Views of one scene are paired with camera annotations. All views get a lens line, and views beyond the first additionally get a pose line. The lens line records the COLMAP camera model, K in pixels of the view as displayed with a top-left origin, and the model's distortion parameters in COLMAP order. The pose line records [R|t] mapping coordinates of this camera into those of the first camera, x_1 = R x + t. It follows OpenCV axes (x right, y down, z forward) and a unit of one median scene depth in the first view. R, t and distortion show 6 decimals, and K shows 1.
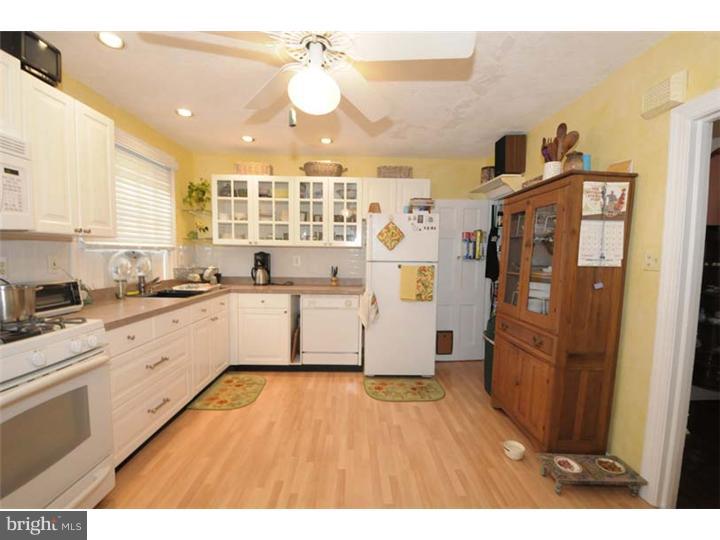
lens RADIAL K [[319.6, 0, 362.6], [0, 319.6, 275.6], [0, 0, 1]] dist [0.003391, -0.014079]
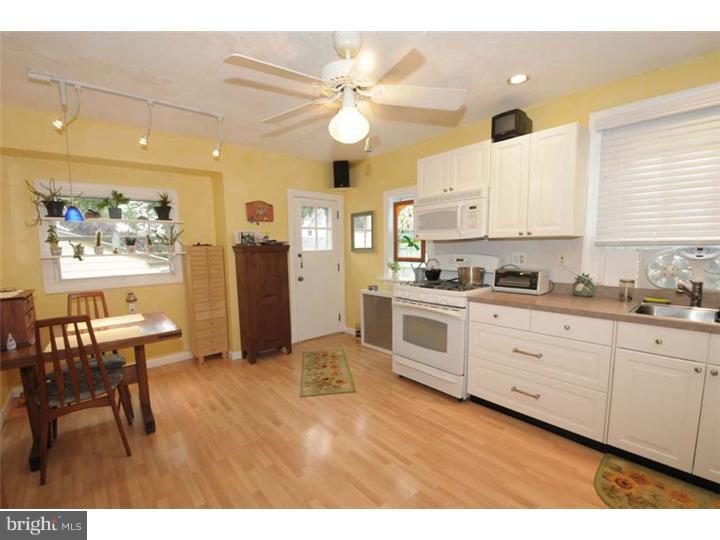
lens RADIAL K [[319.6, 0, 361.3], [0, 319.6, 272.5], [0, 0, 1]] dist [0.003391, -0.014079]
pose [[-0.775097, 0.042622, -0.630403, 0.308407], [-0.042347, 0.991975, 0.119135, -0.066895], [0.630421, 0.119037, -0.767072, 0.988182]]
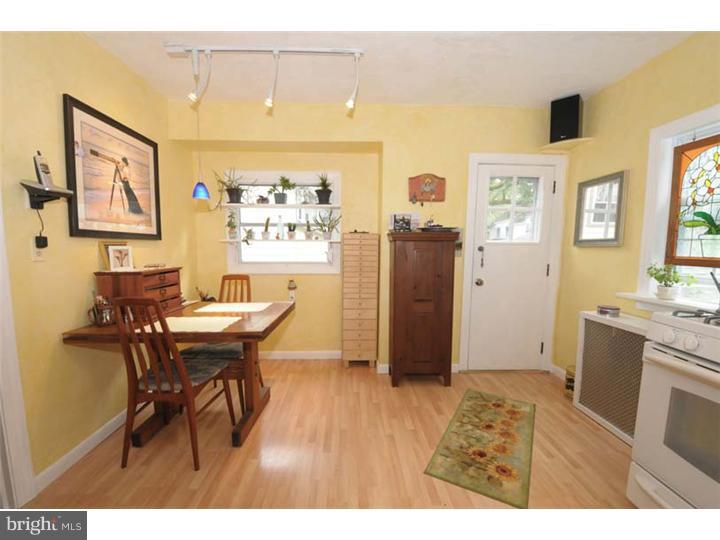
lens RADIAL K [[319.6, 0, 353.1], [0, 319.6, 277.4], [0, 0, 1]] dist [0.003391, -0.014079]
pose [[-0.999490, -0.031110, 0.007217, -0.000176], [-0.029569, 0.986848, 0.158923, -0.018103], [-0.012066, 0.158629, -0.987265, 0.706053]]
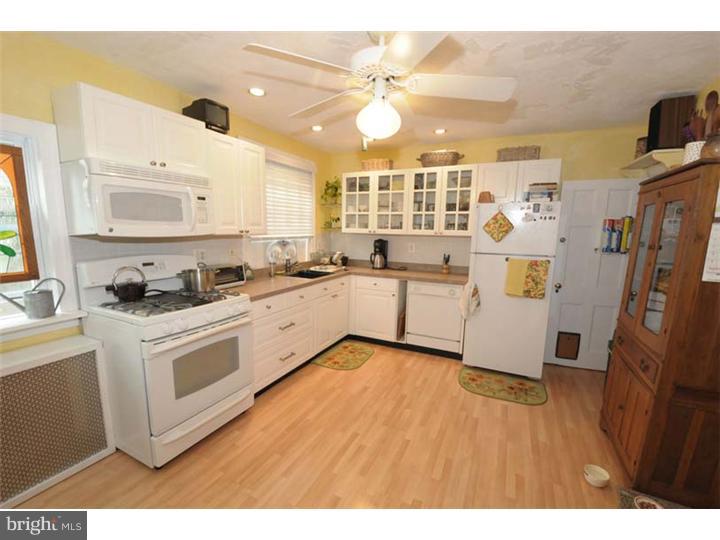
lens RADIAL K [[319.6, 0, 357.3], [0, 319.6, 273.2], [0, 0, 1]] dist [0.003391, -0.014079]
pose [[0.887722, 0.065390, -0.455713, 0.165505], [-0.033522, 0.996415, 0.077675, -0.049731], [0.459159, -0.053678, 0.886731, -0.049484]]
